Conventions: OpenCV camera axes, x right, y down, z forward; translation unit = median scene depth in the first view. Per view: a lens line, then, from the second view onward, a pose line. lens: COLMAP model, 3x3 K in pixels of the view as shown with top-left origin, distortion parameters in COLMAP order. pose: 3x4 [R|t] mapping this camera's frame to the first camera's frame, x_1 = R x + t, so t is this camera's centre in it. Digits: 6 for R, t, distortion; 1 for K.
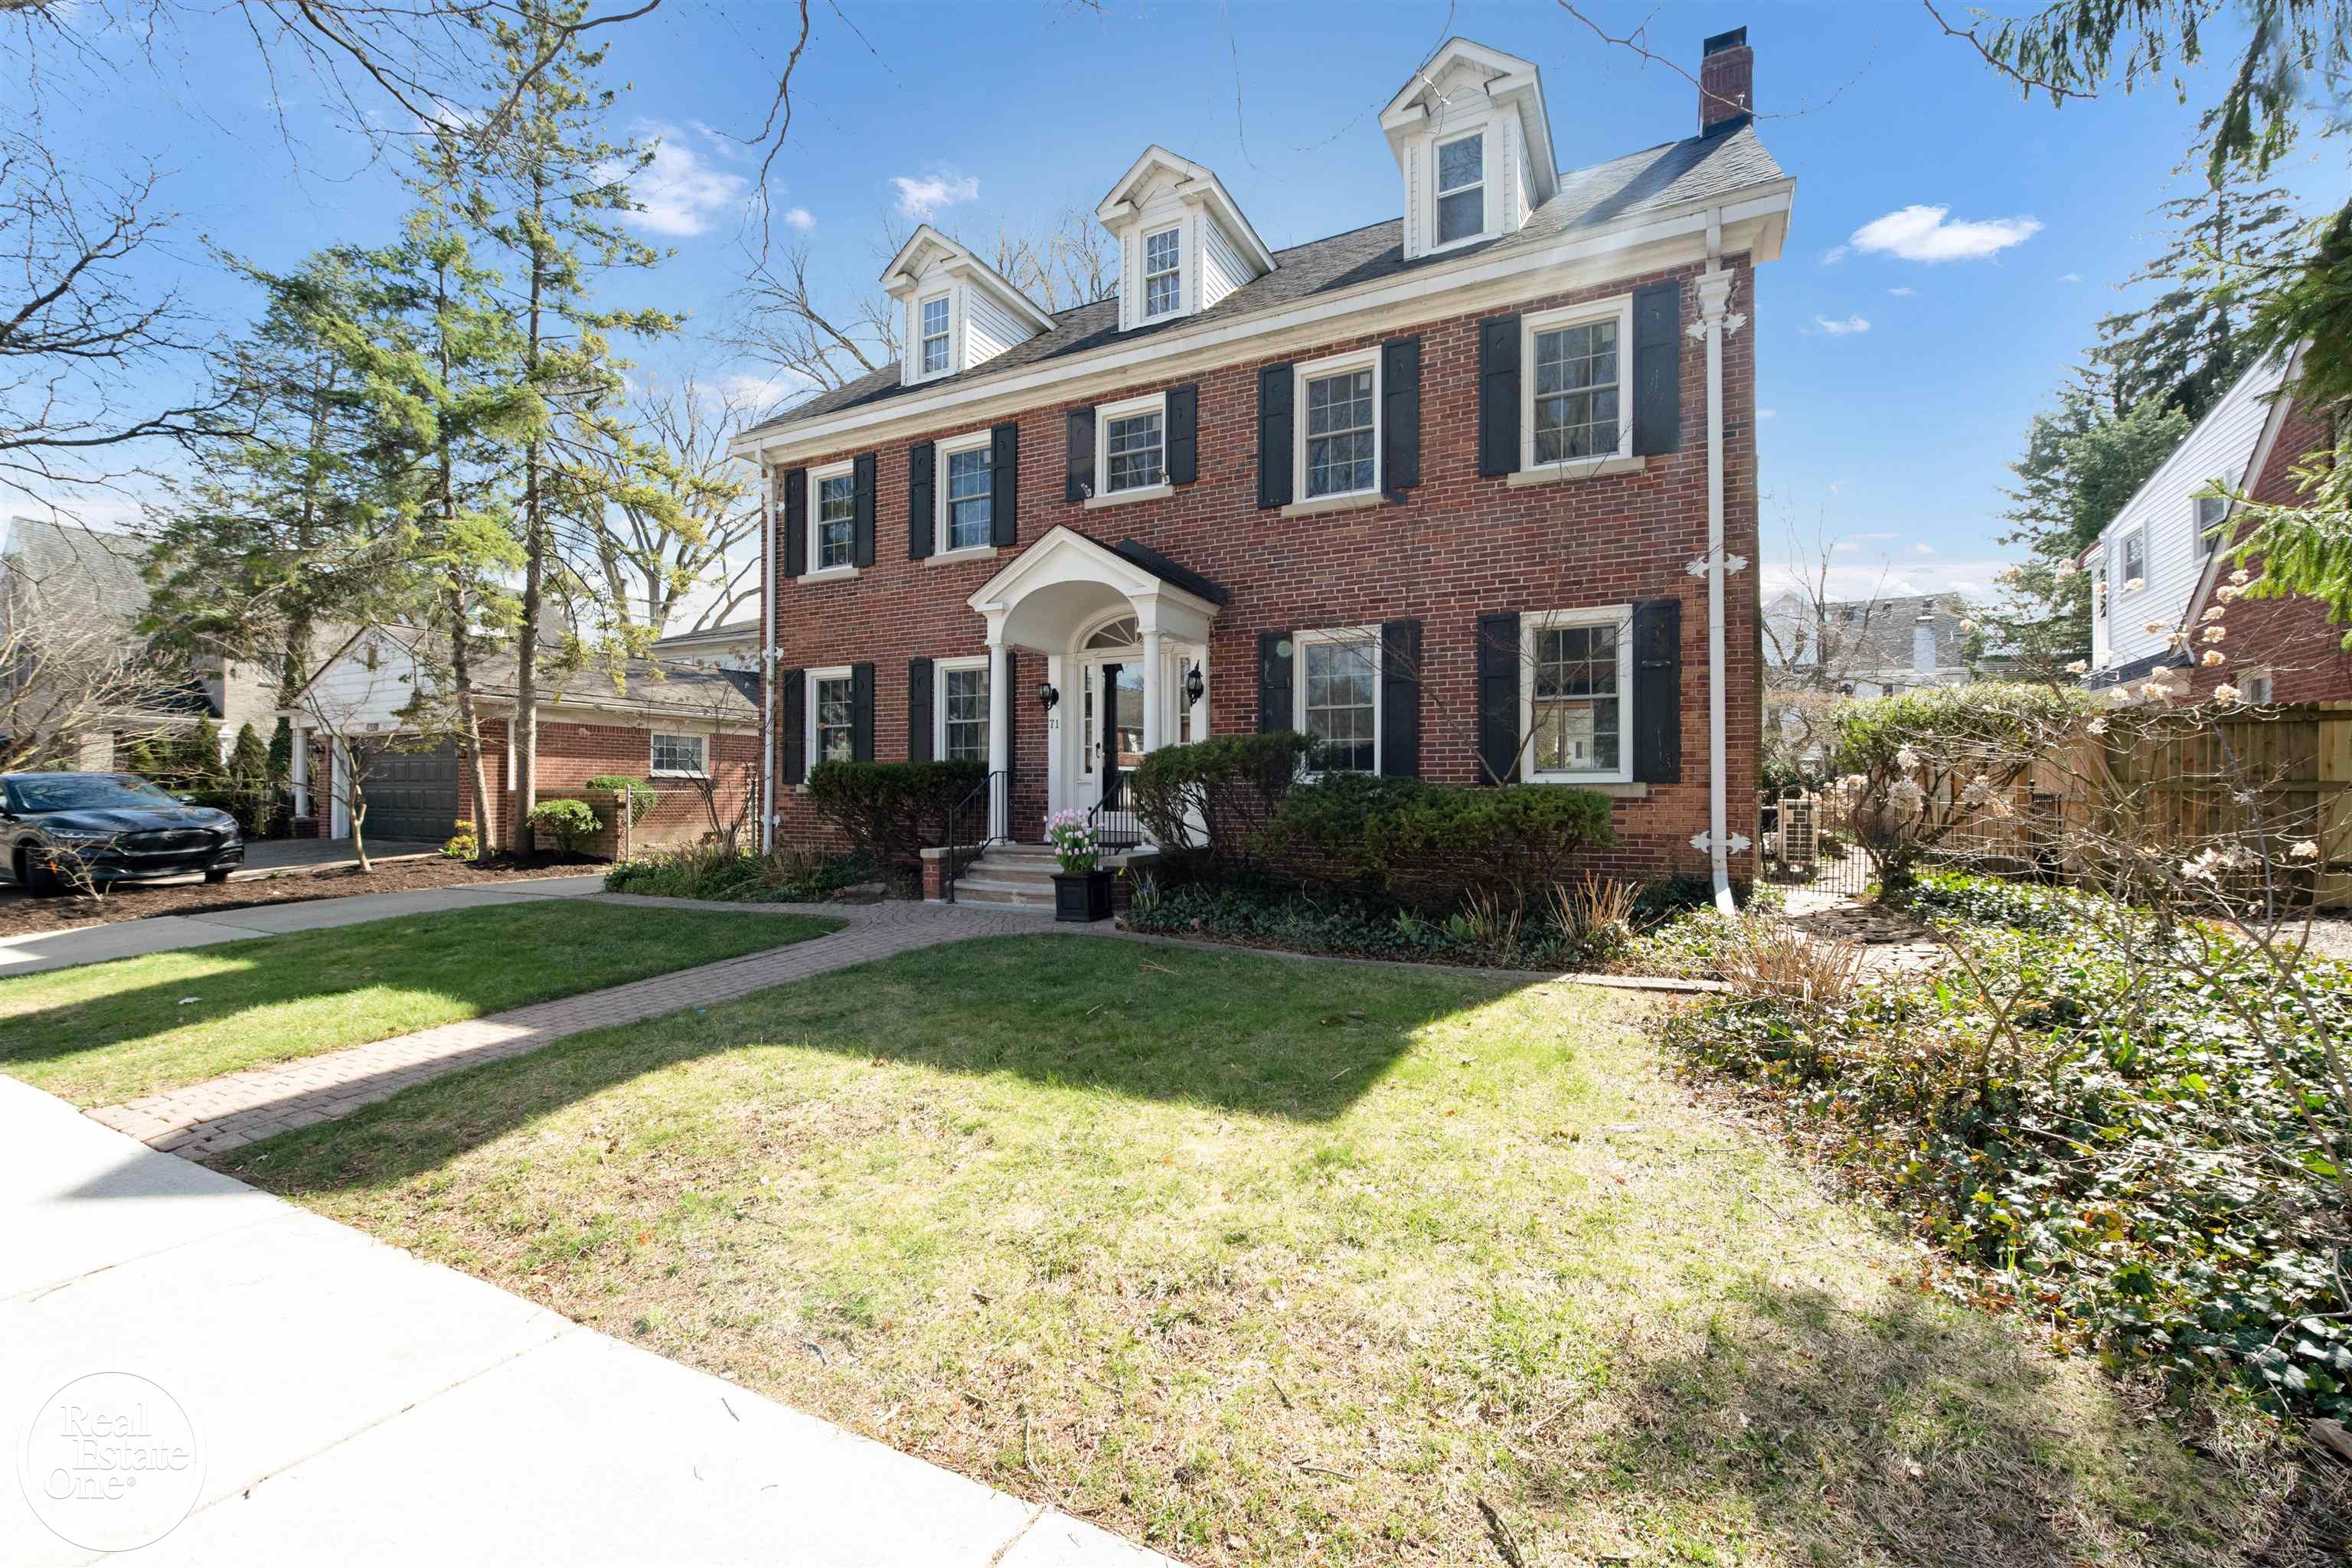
lens RADIAL K [[949.7, 0, 1177.6], [0, 949.7, 778.0], [0, 0, 1]] dist [-0.001040, -0.000064]
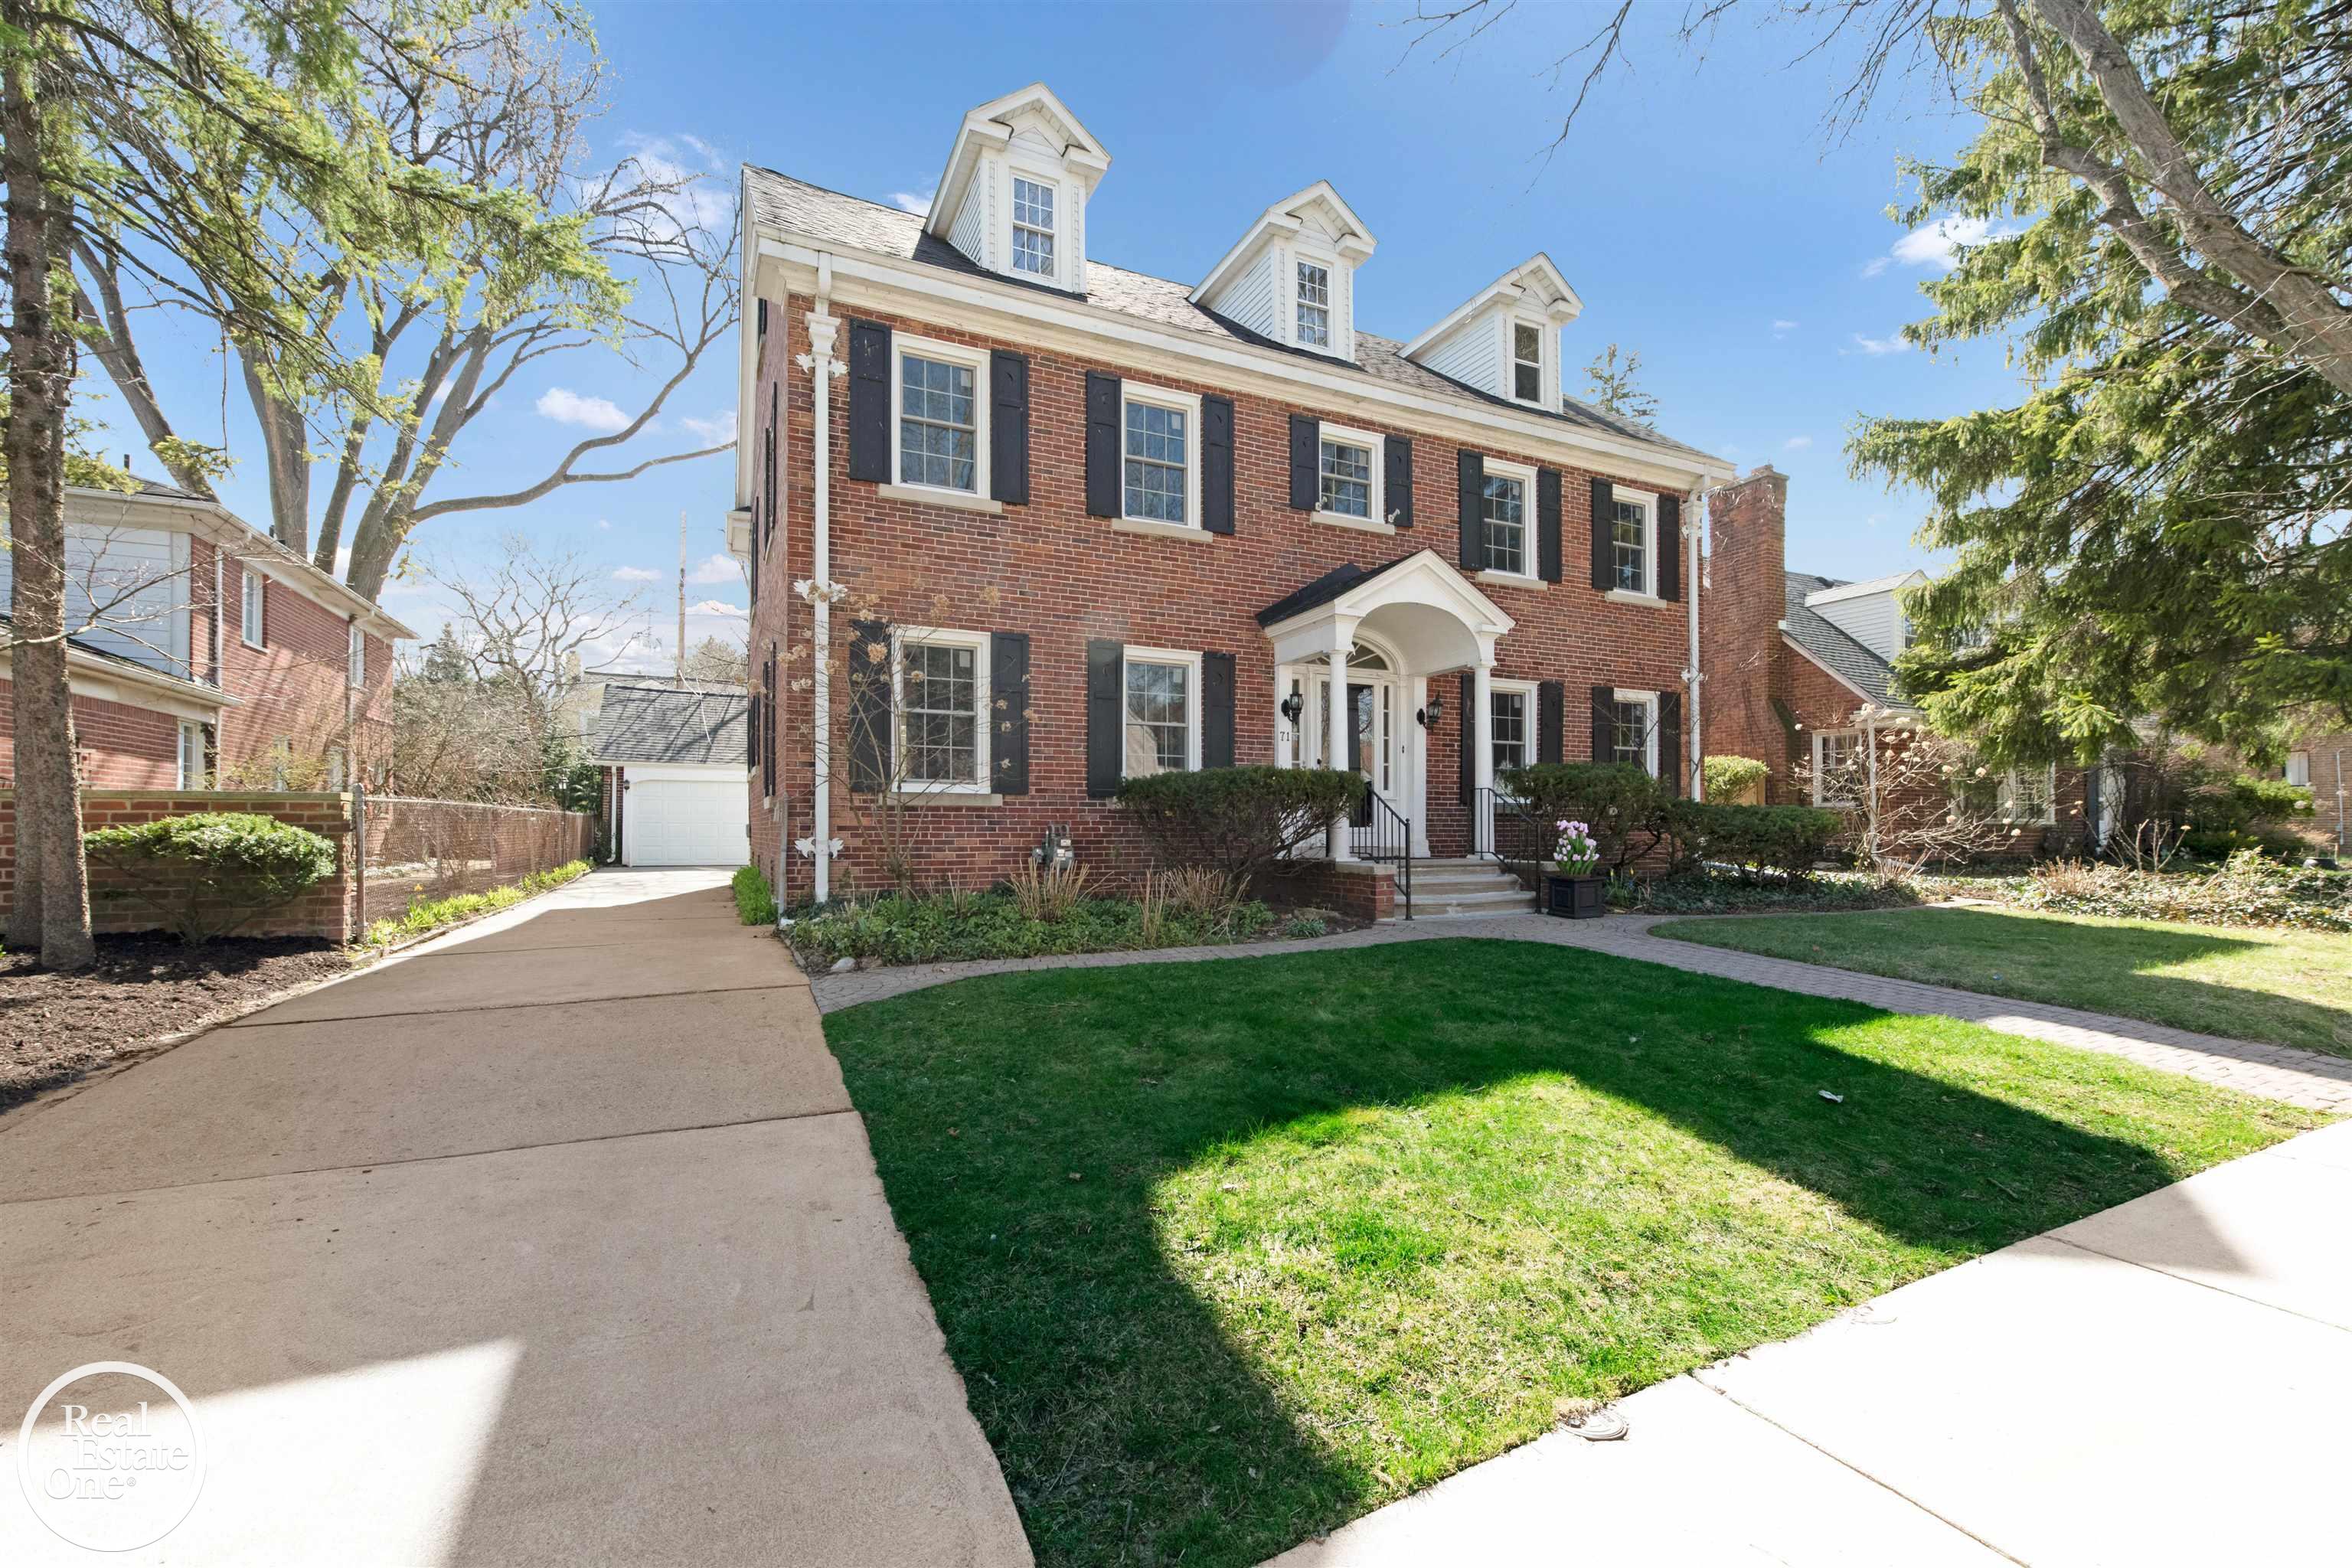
lens RADIAL K [[967.0, 0, 1163.7], [0, 967.0, 779.7], [0, 0, 1]] dist [0.001466, 0.000070]
pose [[0.613191, 0.026019, 0.789506, -0.465859], [-0.022404, 0.999628, -0.015543, 0.002272], [-0.789617, -0.008157, 0.613546, 0.238992]]
